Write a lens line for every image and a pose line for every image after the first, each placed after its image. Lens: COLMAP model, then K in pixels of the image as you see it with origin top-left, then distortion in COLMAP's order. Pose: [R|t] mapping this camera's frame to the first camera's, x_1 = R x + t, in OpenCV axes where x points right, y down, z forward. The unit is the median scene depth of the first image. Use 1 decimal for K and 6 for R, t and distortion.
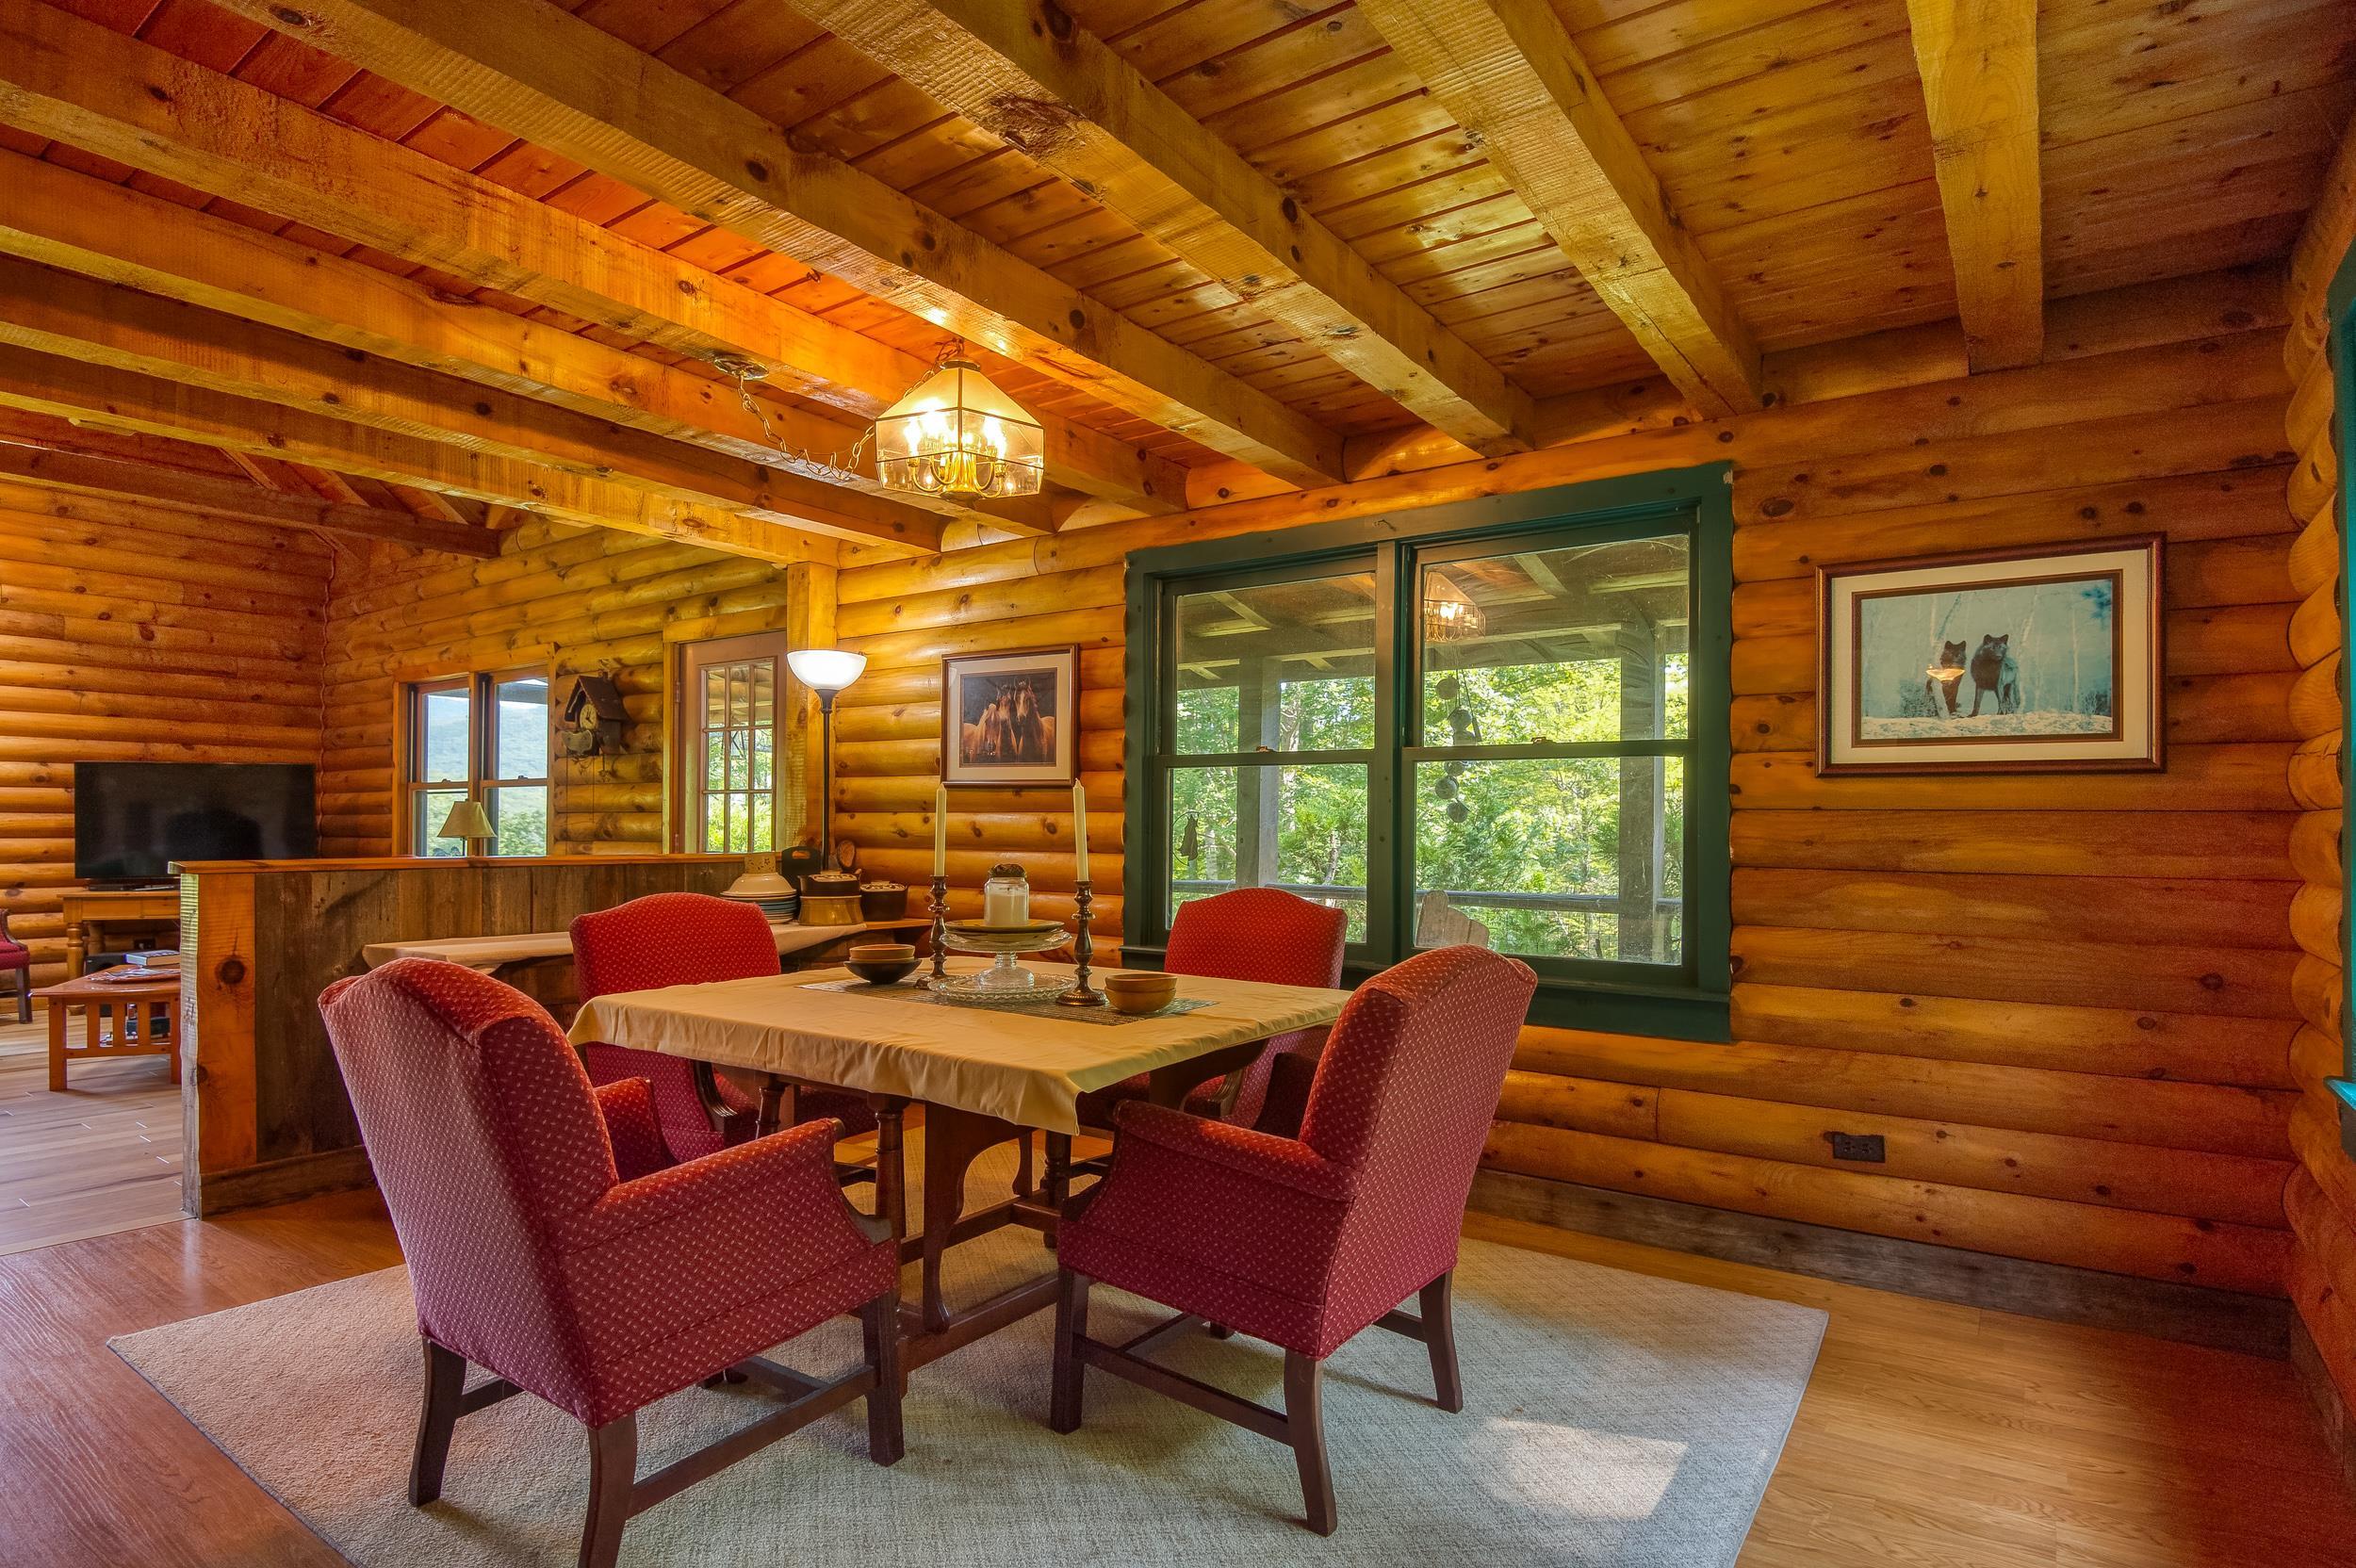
lens RADIAL K [[1261.5, 0, 1133.2], [0, 1261.5, 801.8], [0, 0, 1]] dist [-0.019742, -0.010500]
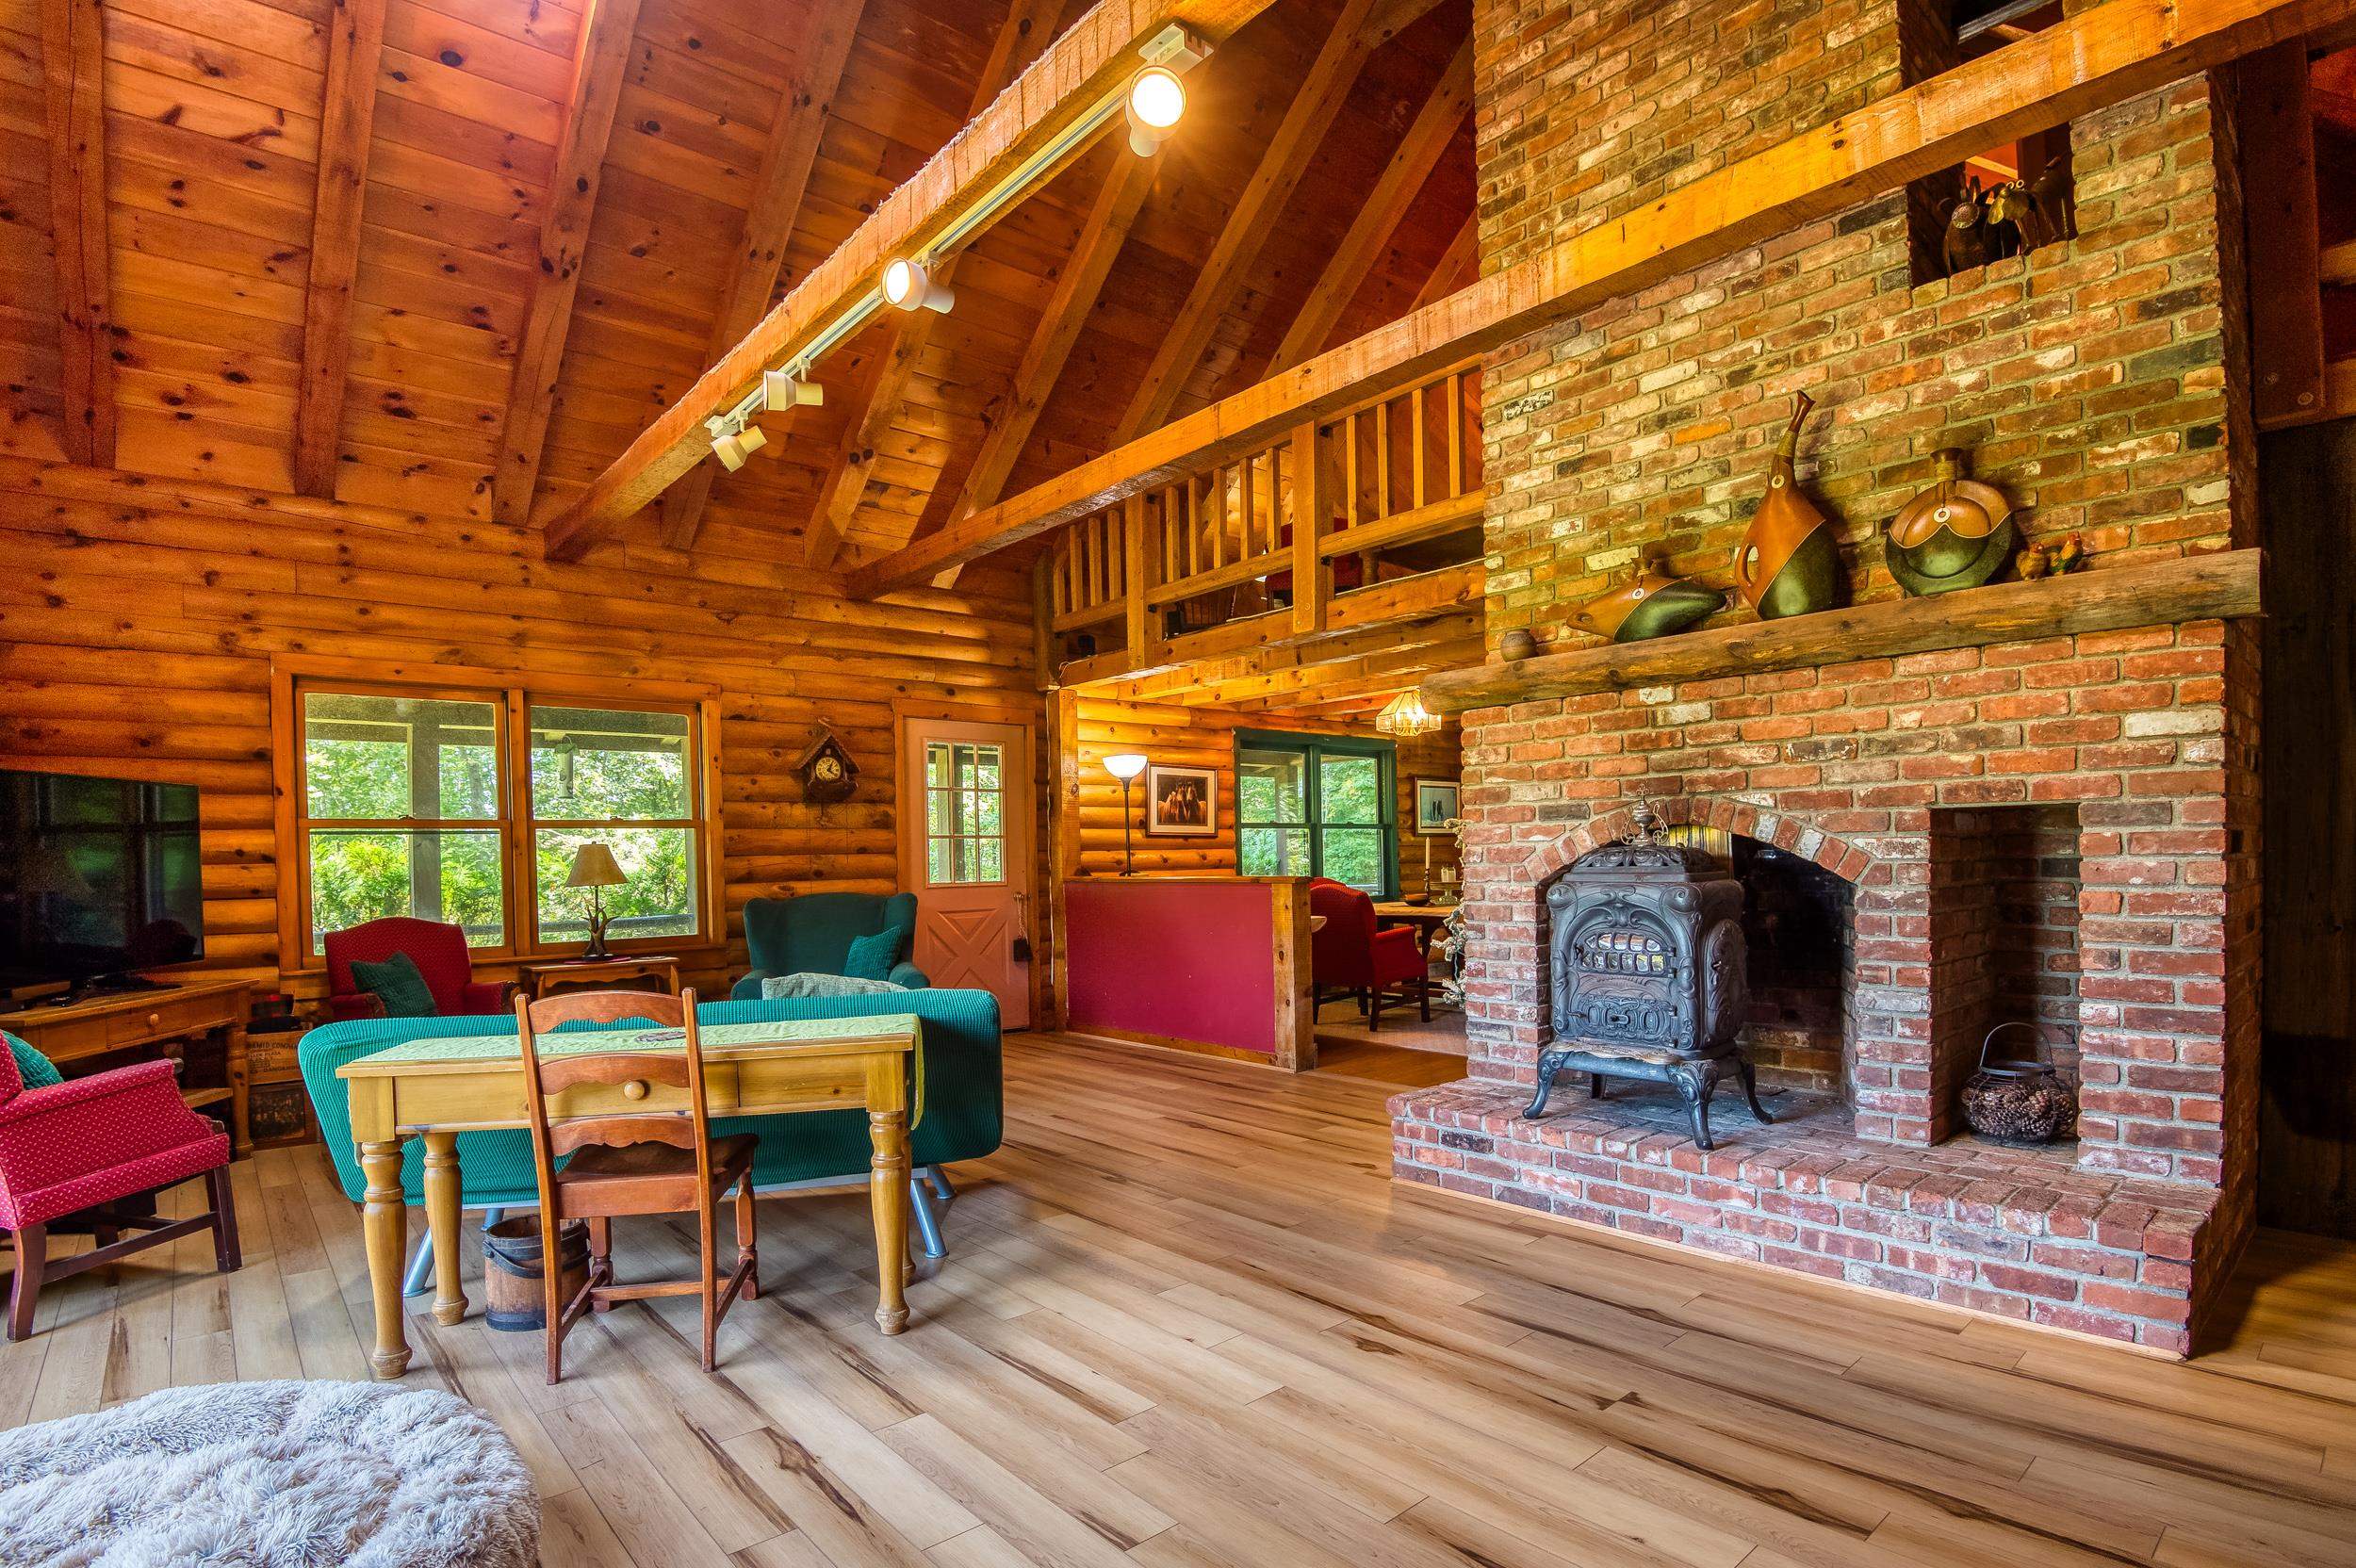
lens RADIAL K [[1065.8, 0, 1232.2], [0, 1065.8, 869.3], [0, 0, 1]] dist [-0.035998, -0.007661]
pose [[0.198615, -0.009193, 0.980035, -1.660096], [0.019696, 0.999791, 0.005387, 0.031051], [-0.979880, 0.018233, 0.198754, 0.605642]]
